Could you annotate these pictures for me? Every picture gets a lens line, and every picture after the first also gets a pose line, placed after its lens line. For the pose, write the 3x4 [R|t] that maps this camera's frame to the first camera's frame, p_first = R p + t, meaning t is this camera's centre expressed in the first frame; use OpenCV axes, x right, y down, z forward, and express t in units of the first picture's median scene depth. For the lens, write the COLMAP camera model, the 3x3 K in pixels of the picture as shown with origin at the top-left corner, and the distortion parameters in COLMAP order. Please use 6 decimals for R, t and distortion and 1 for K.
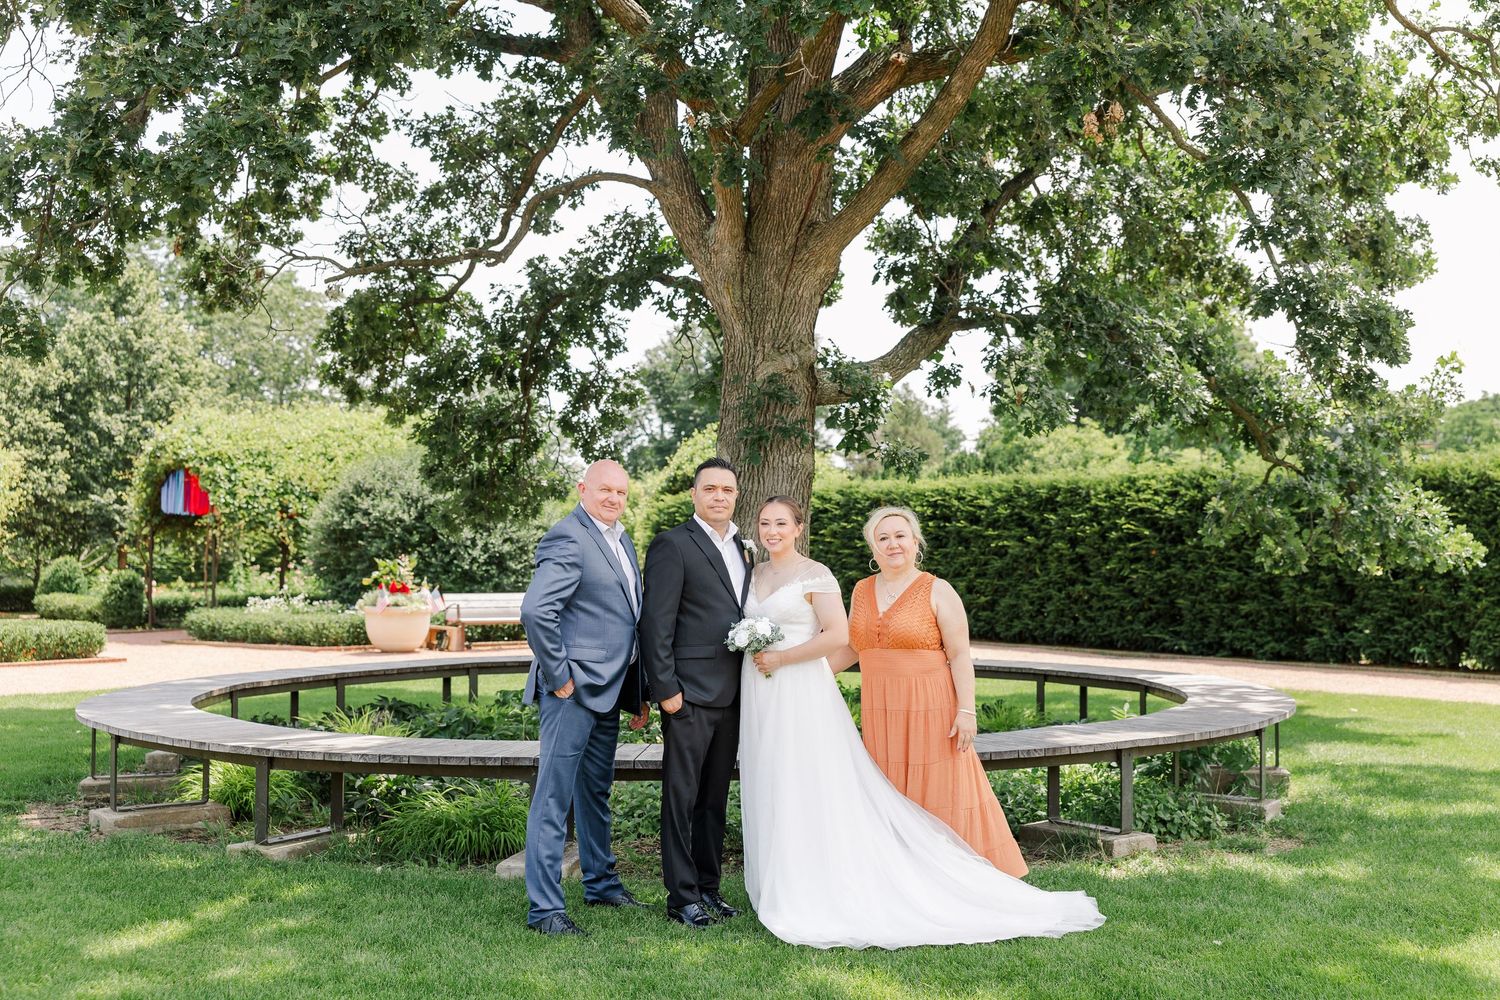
lens RADIAL K [[1639.5, 0, 740.5], [0, 1639.5, 503.8], [0, 0, 1]] dist [0.027197, 0.000000]
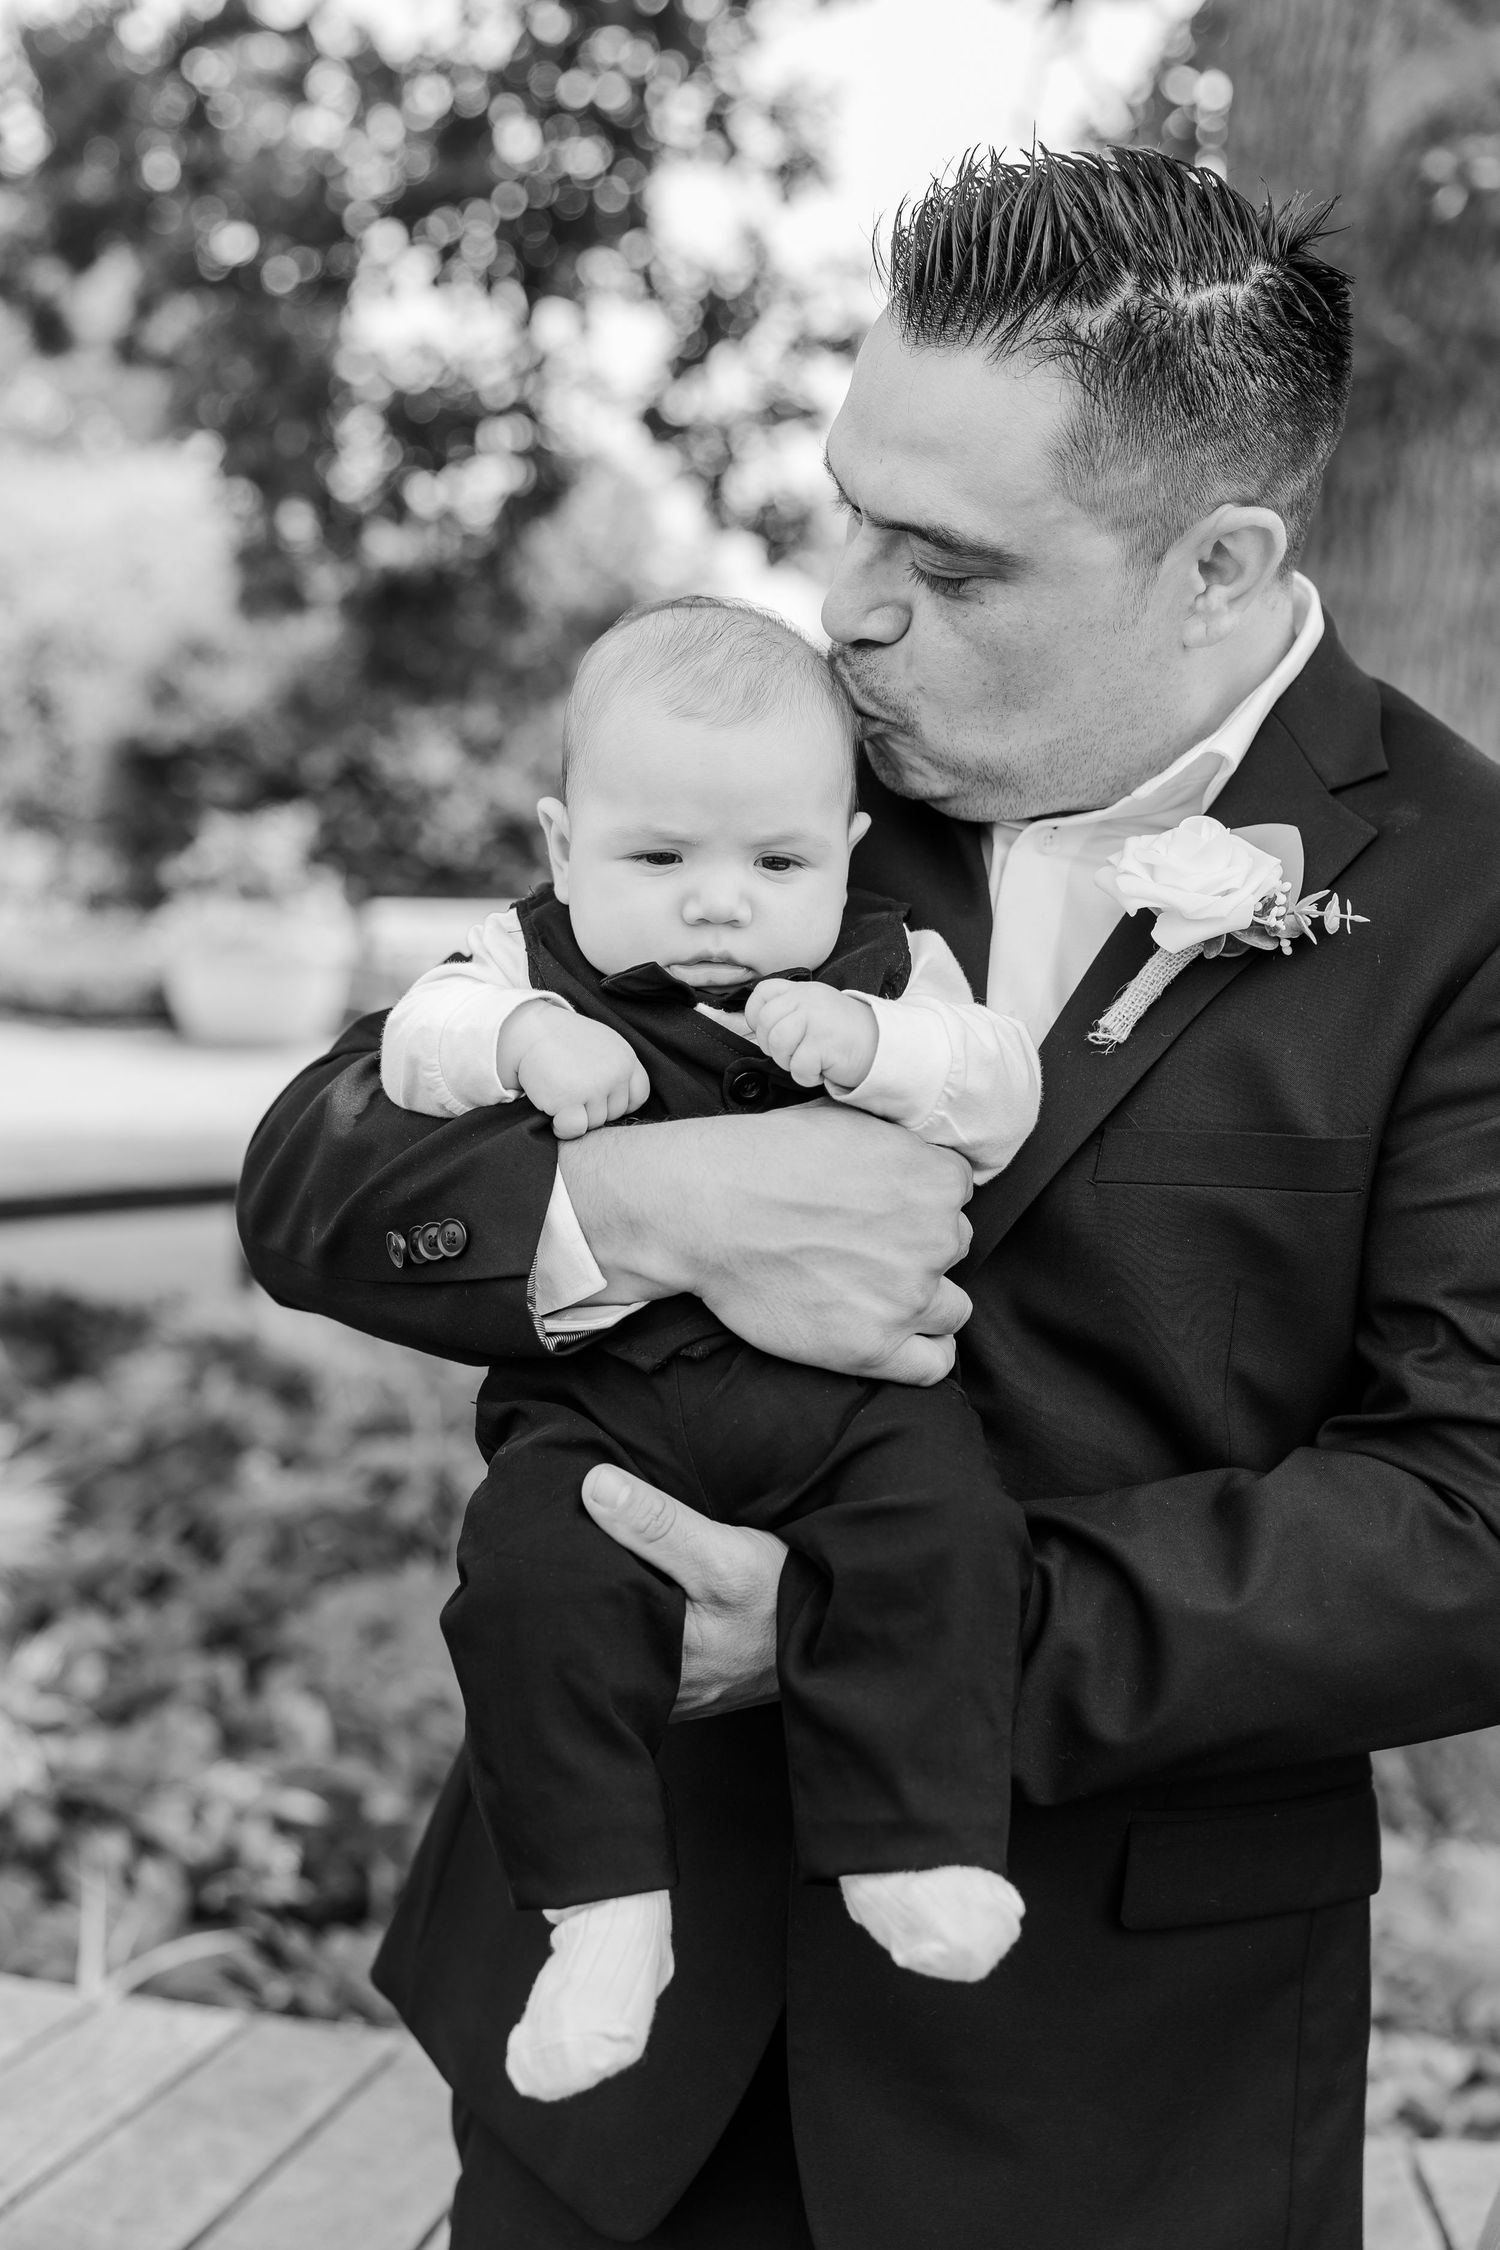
lens RADIAL K [[3439.3, 0, 749.7], [0, 3439.3, 1126.4], [0, 0, 1]] dist [0.049413, 0.000000]
pose [[0.995865, 0.021170, -0.088343, -0.022906], [-0.010160, 0.992322, 0.123264, 0.006683], [0.090274, -0.121857, 0.988434, 0.299266]]
